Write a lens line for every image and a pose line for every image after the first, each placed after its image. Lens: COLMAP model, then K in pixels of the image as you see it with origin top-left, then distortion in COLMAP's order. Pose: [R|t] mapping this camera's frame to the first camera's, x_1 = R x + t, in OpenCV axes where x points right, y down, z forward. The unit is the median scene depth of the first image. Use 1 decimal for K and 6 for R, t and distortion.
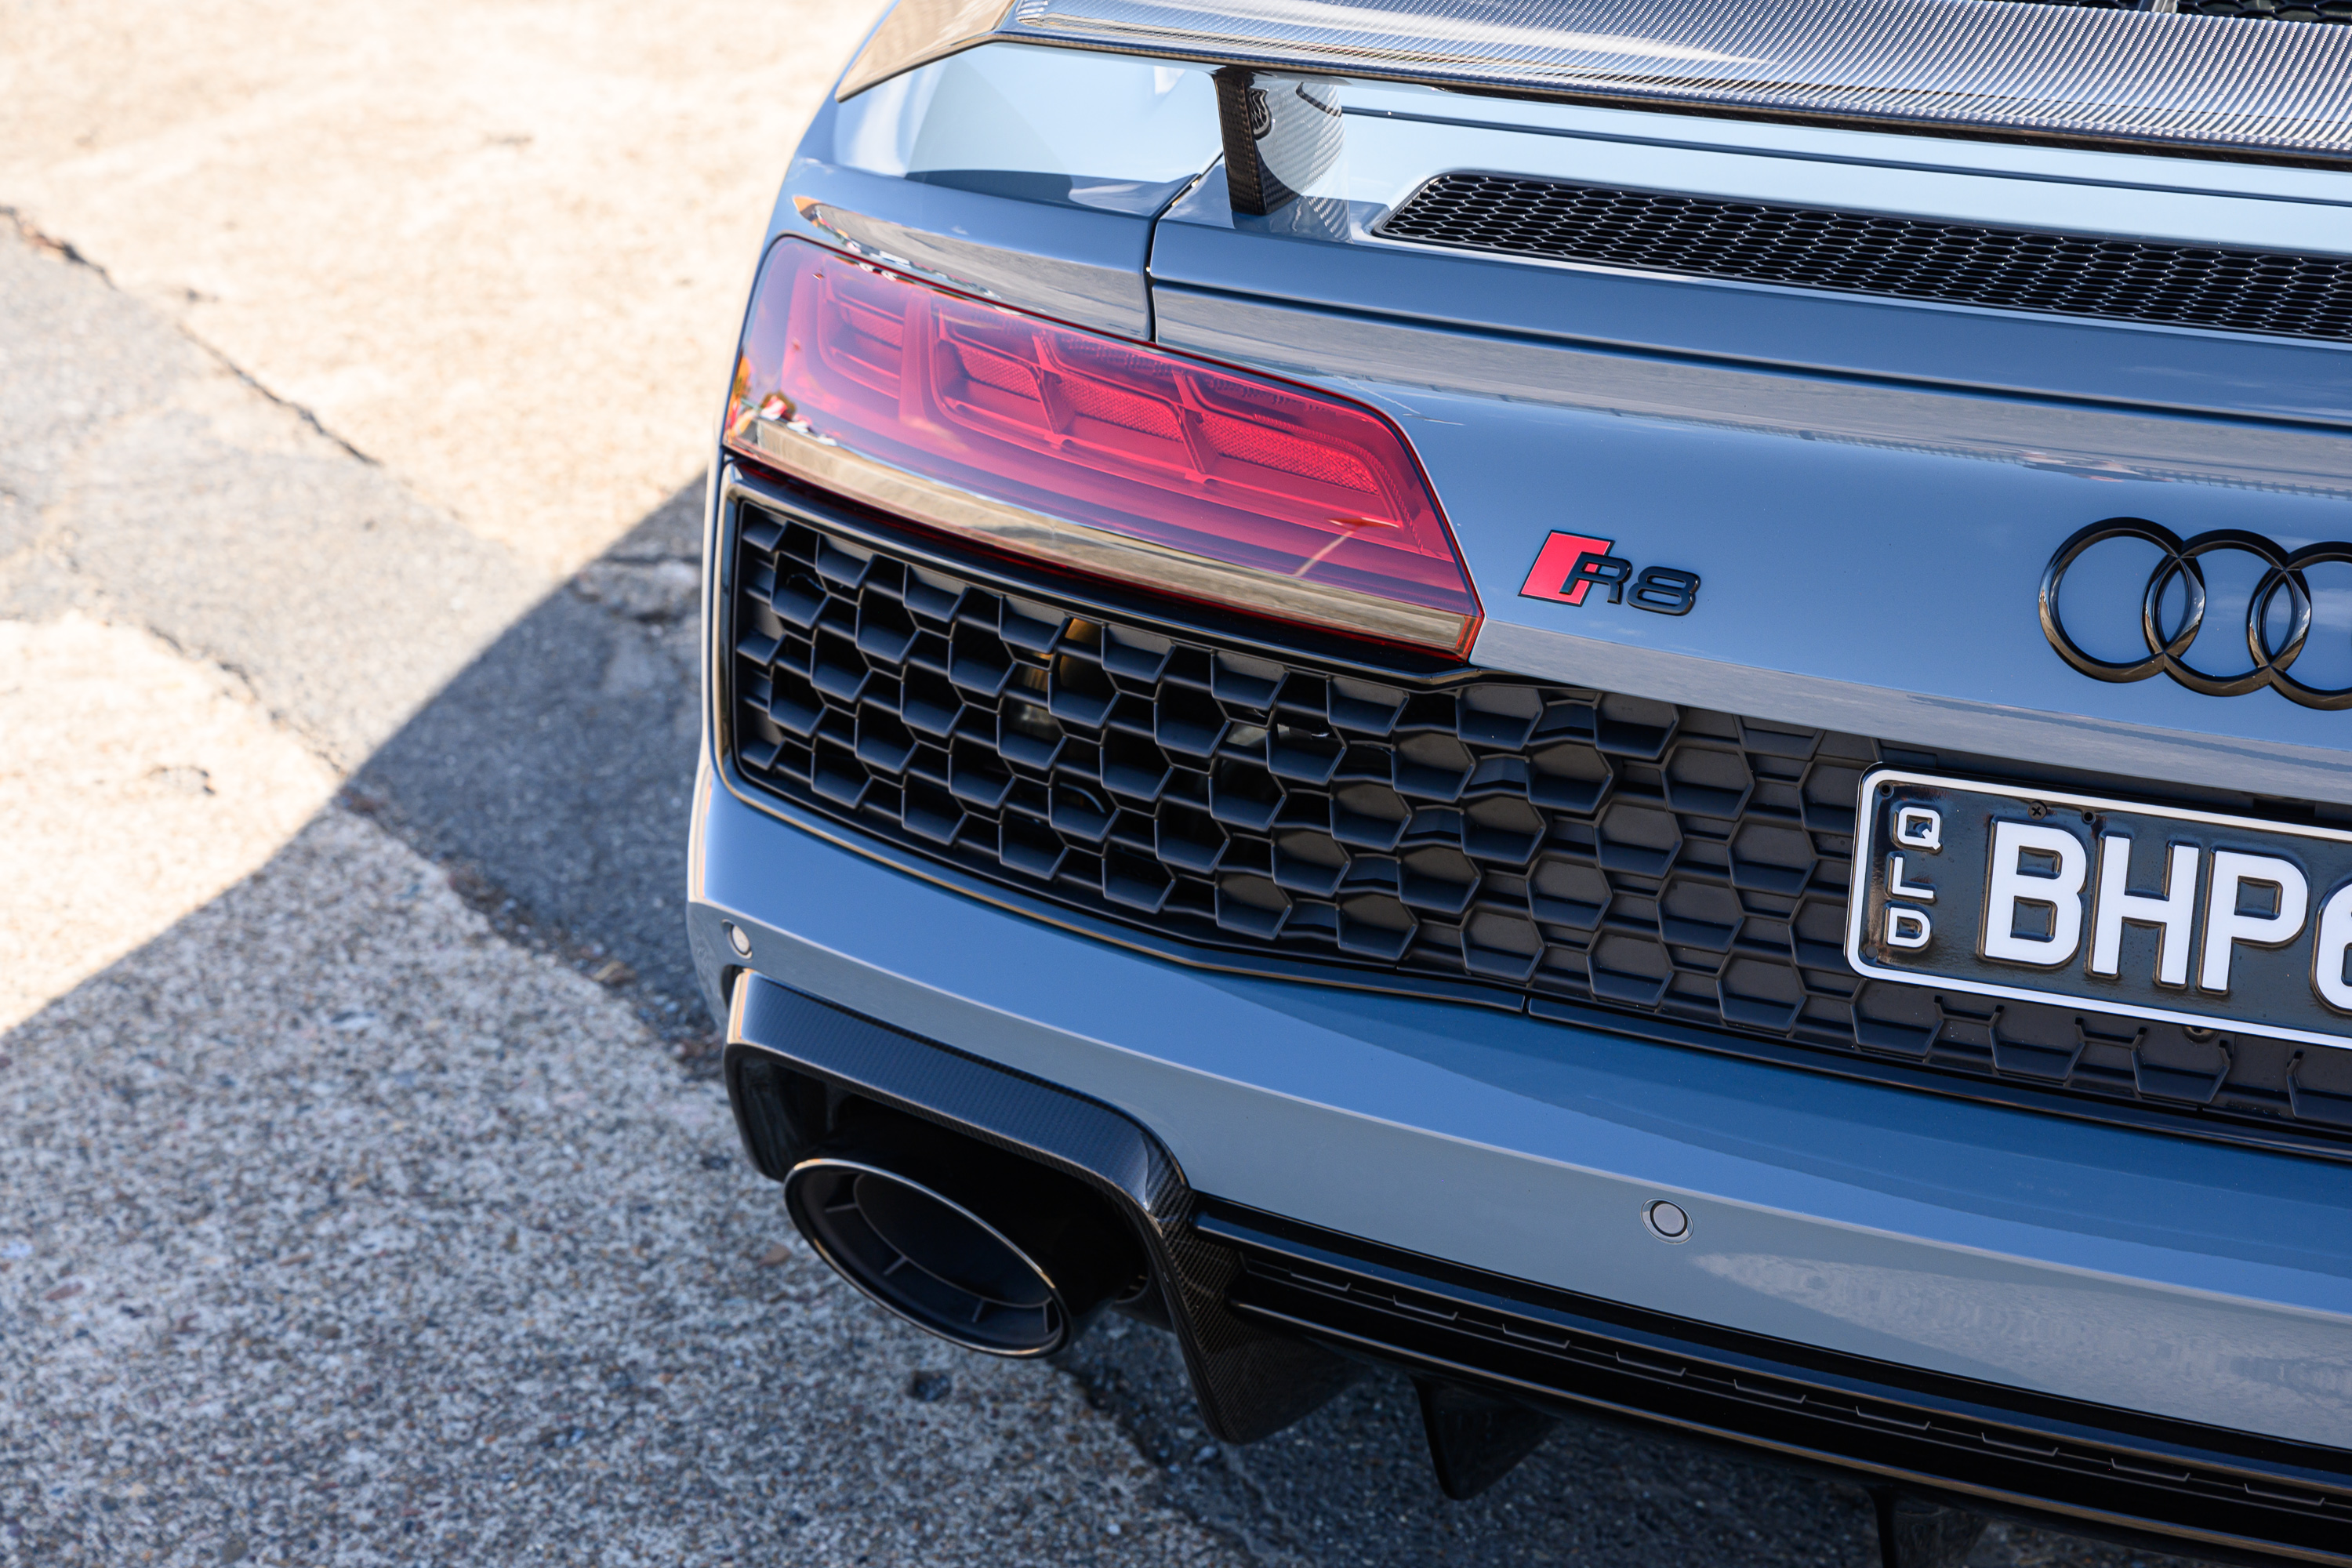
lens RADIAL K [[4689.2, 0, 1174.8], [0, 4689.2, 785.0], [0, 0, 1]] dist [-0.036012, 0.000000]
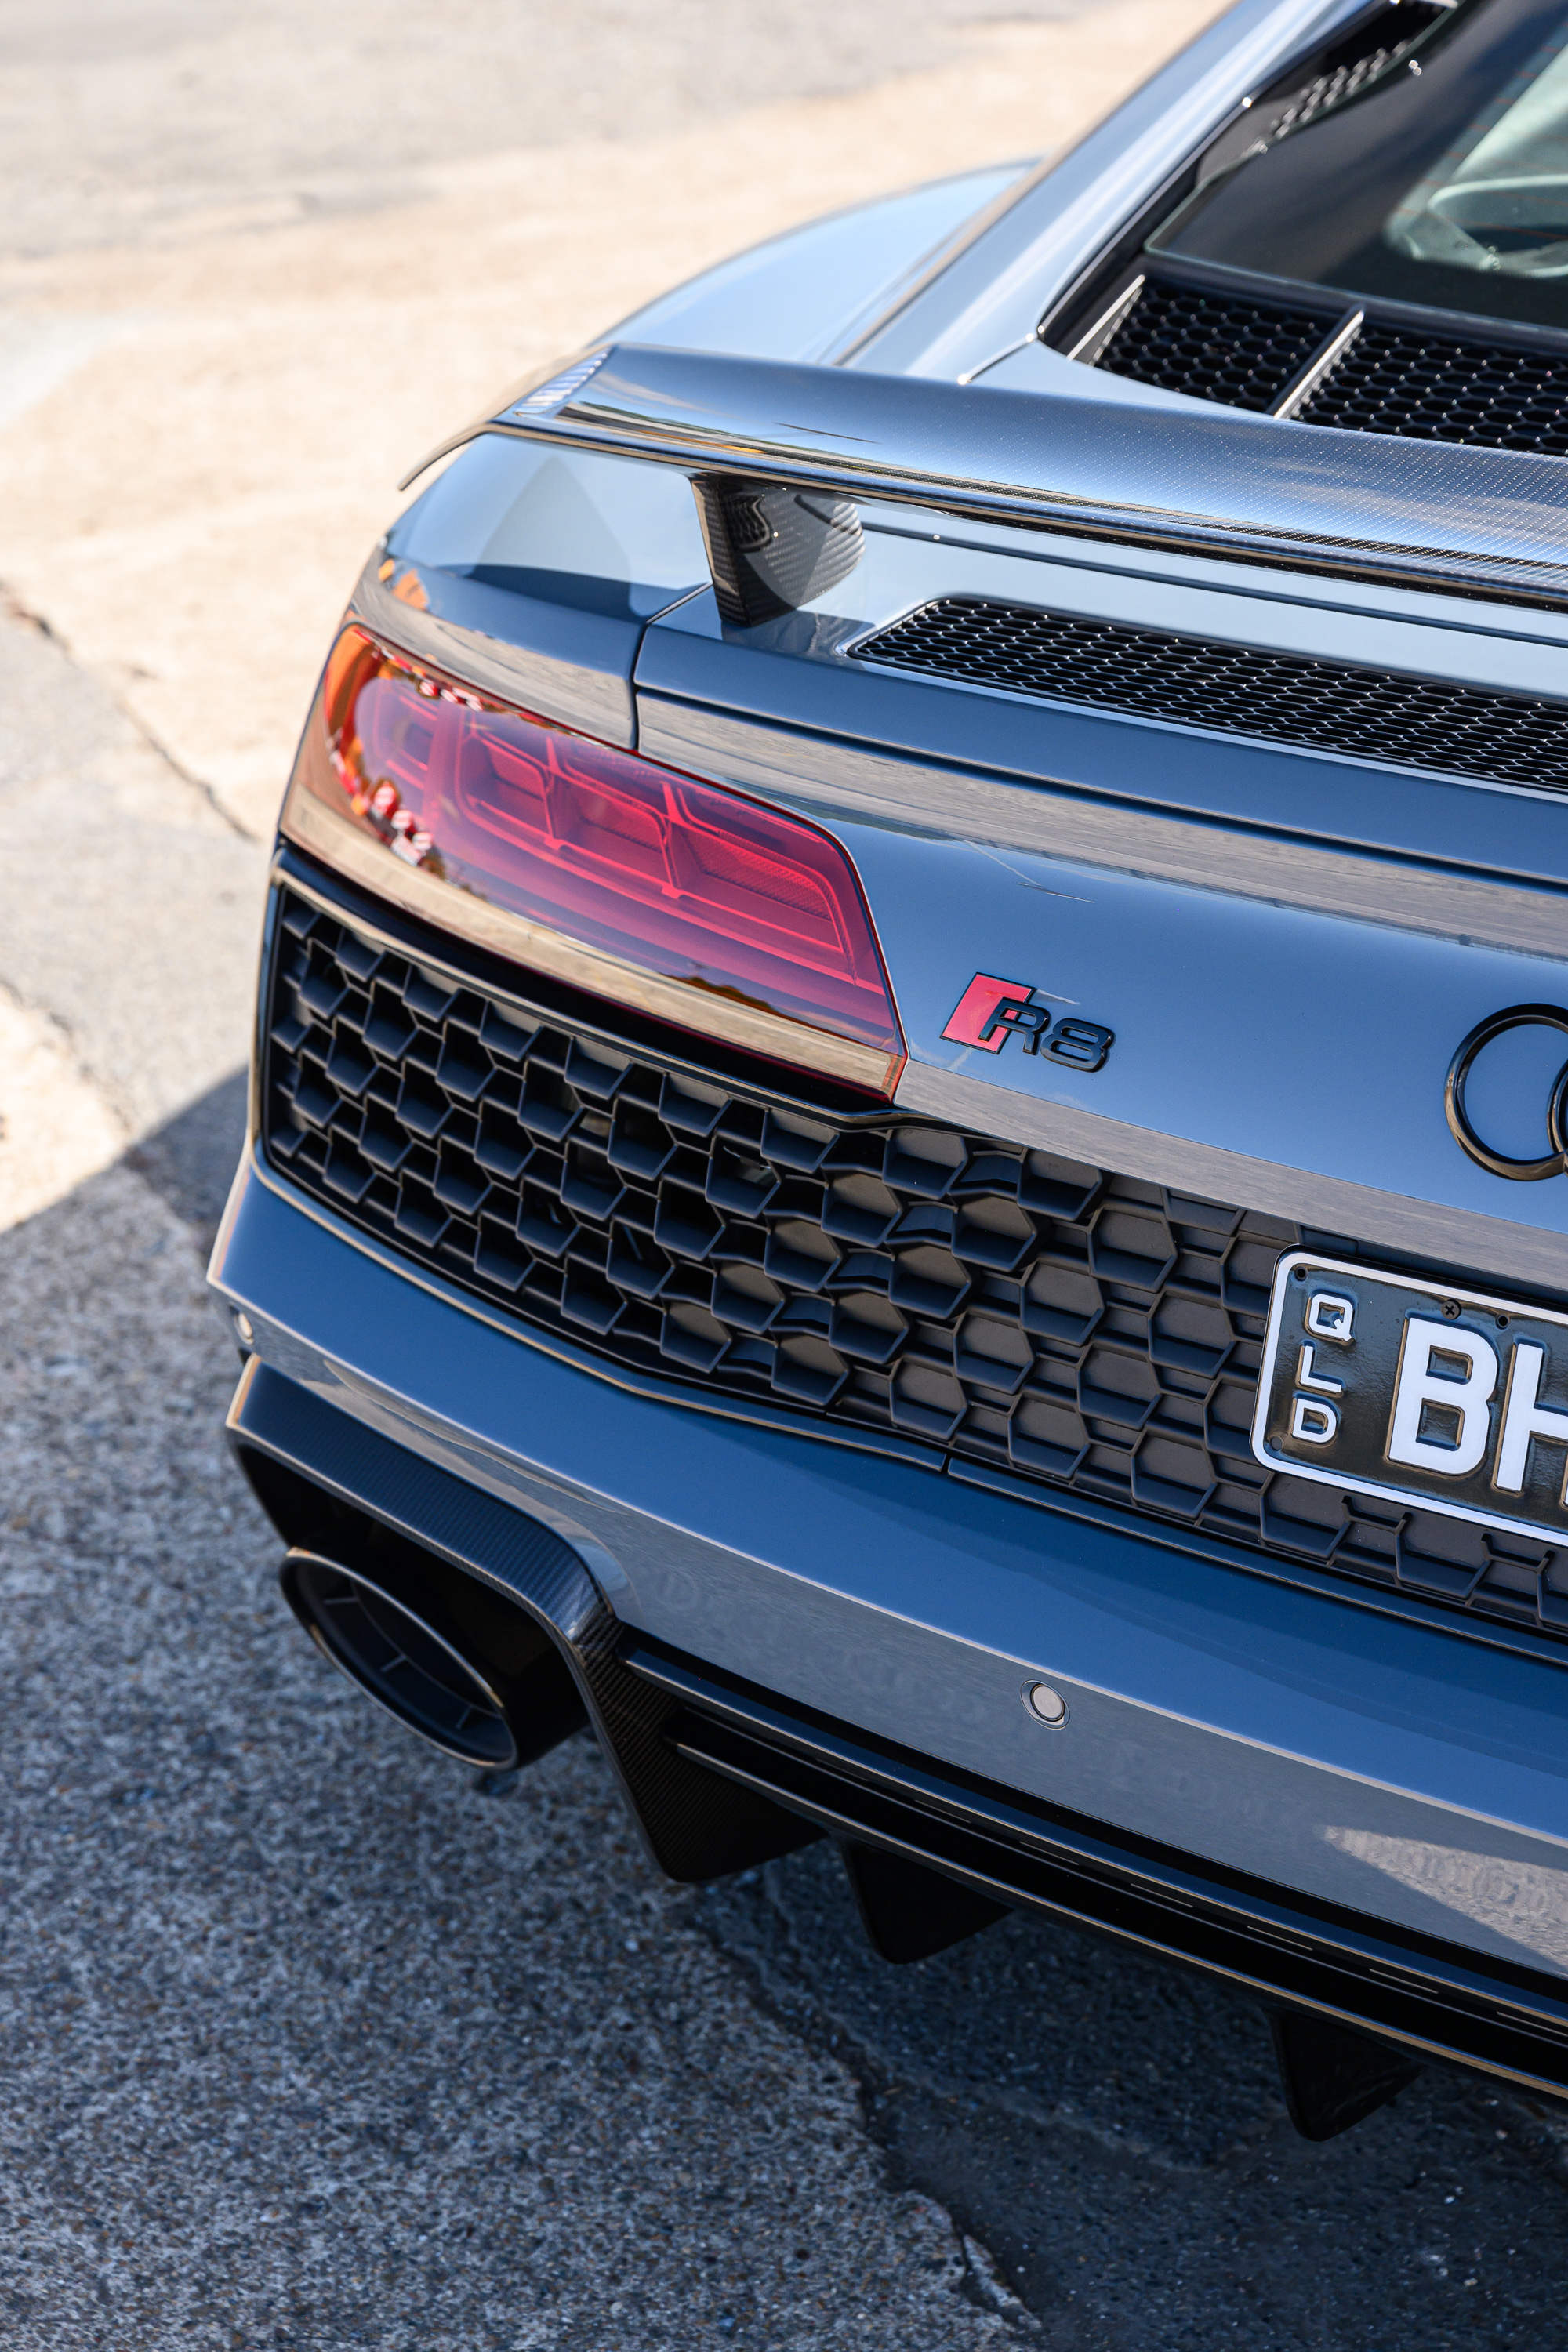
lens RADIAL K [[4227.4, 0, 783.4], [0, 4227.4, 1174.5], [0, 0, 1]] dist [-0.028253, 0.000000]
pose [[0.986384, 0.081468, -0.142860, 0.144457], [-0.081737, 0.996646, 0.003996, -0.011672], [0.142706, 0.007735, 0.989735, 0.123544]]
